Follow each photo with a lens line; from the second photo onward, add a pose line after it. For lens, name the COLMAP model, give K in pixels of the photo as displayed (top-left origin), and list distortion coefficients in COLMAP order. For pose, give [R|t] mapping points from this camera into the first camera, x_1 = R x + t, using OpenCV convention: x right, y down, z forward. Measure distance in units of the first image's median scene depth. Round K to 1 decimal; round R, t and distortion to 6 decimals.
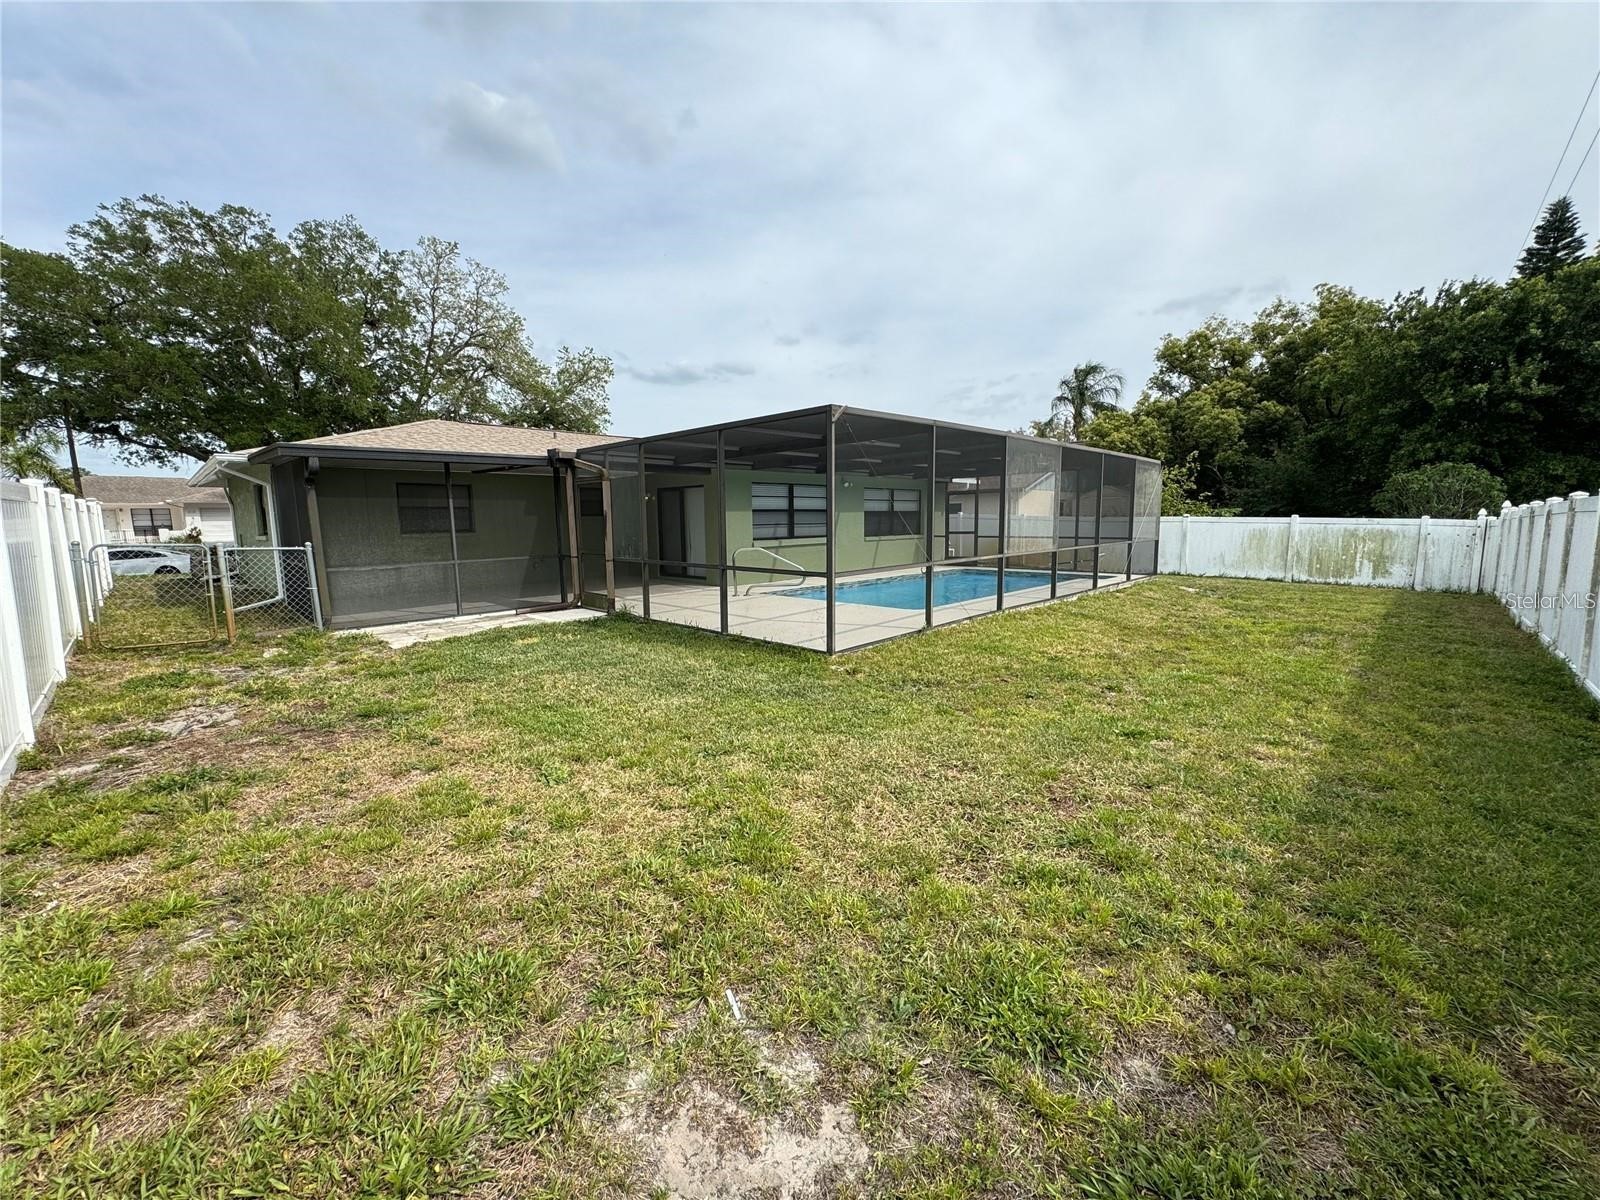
lens RADIAL K [[638.1, 0, 803.7], [0, 638.1, 598.3], [0, 0, 1]] dist [-0.002345, 0.000886]
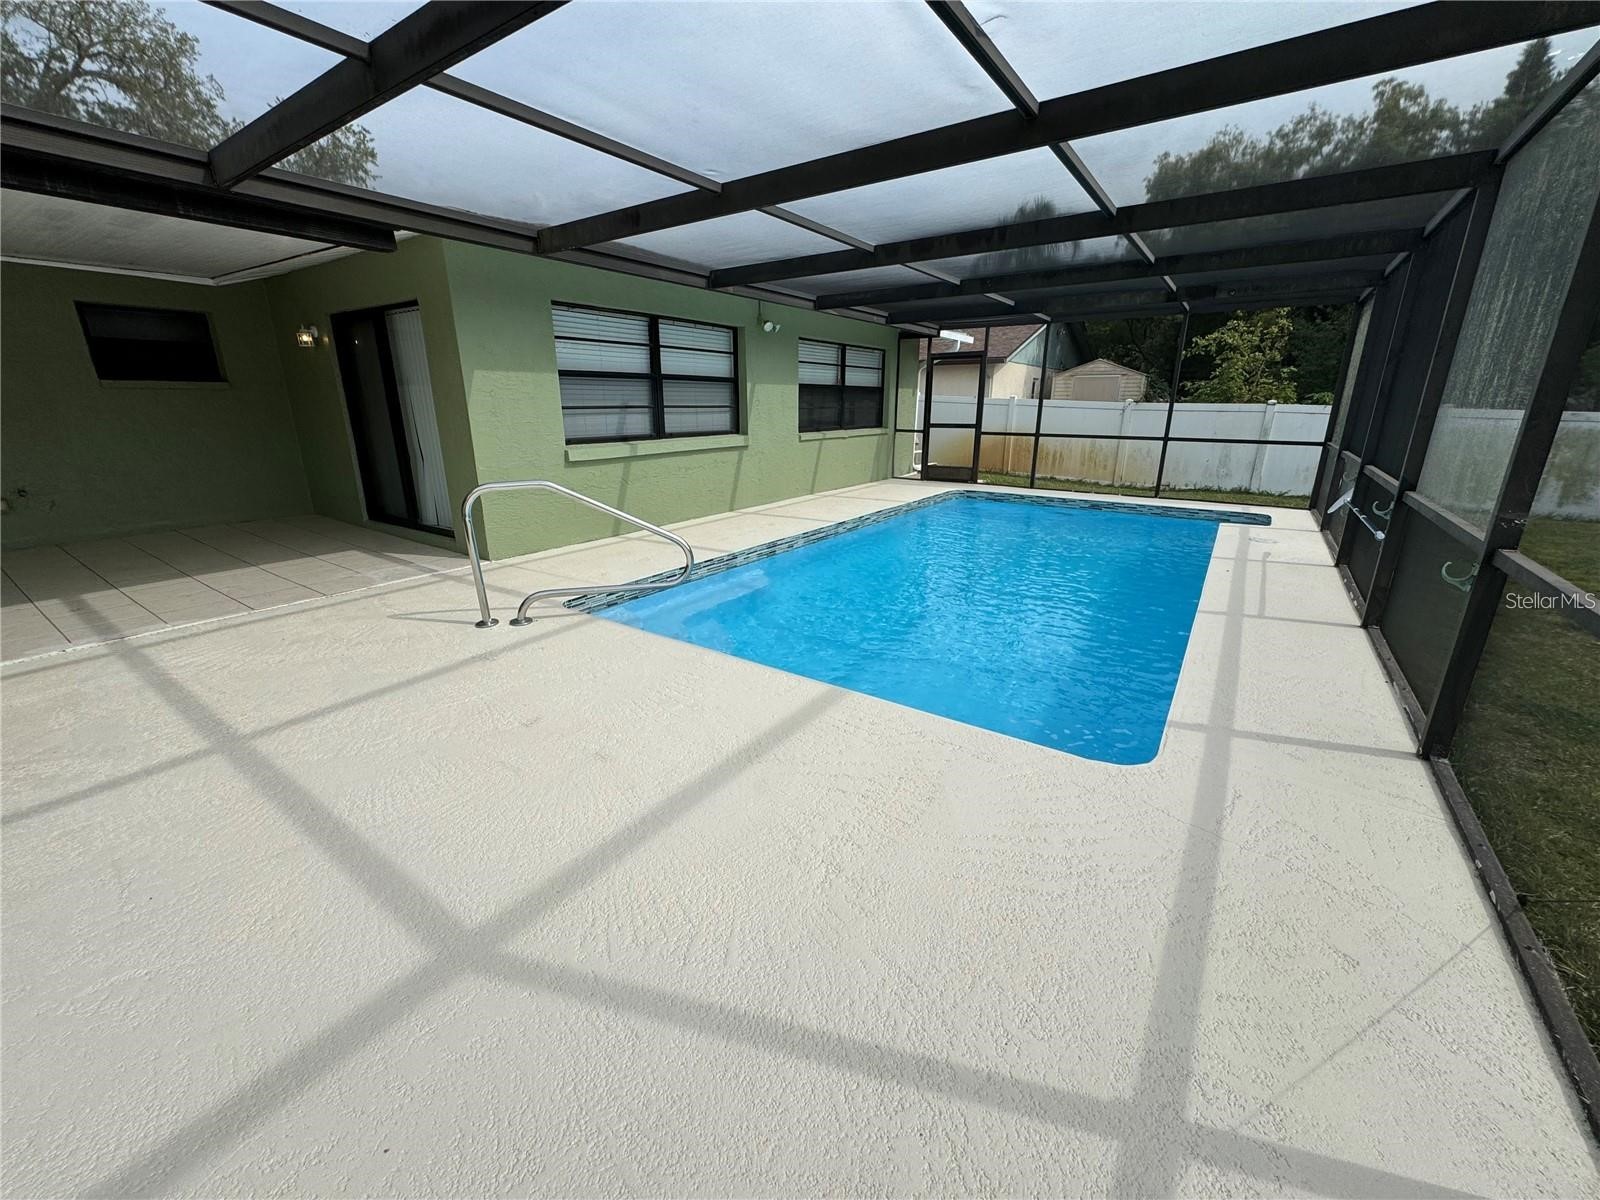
lens RADIAL K [[638.1, 0, 797.1], [0, 638.1, 598.3], [0, 0, 1]] dist [-0.002345, 0.000886]
pose [[0.986945, -0.031495, 0.157947, 0.003062], [0.003085, 0.984210, 0.176978, -0.053378], [-0.161027, -0.174180, 0.971458, 0.444353]]
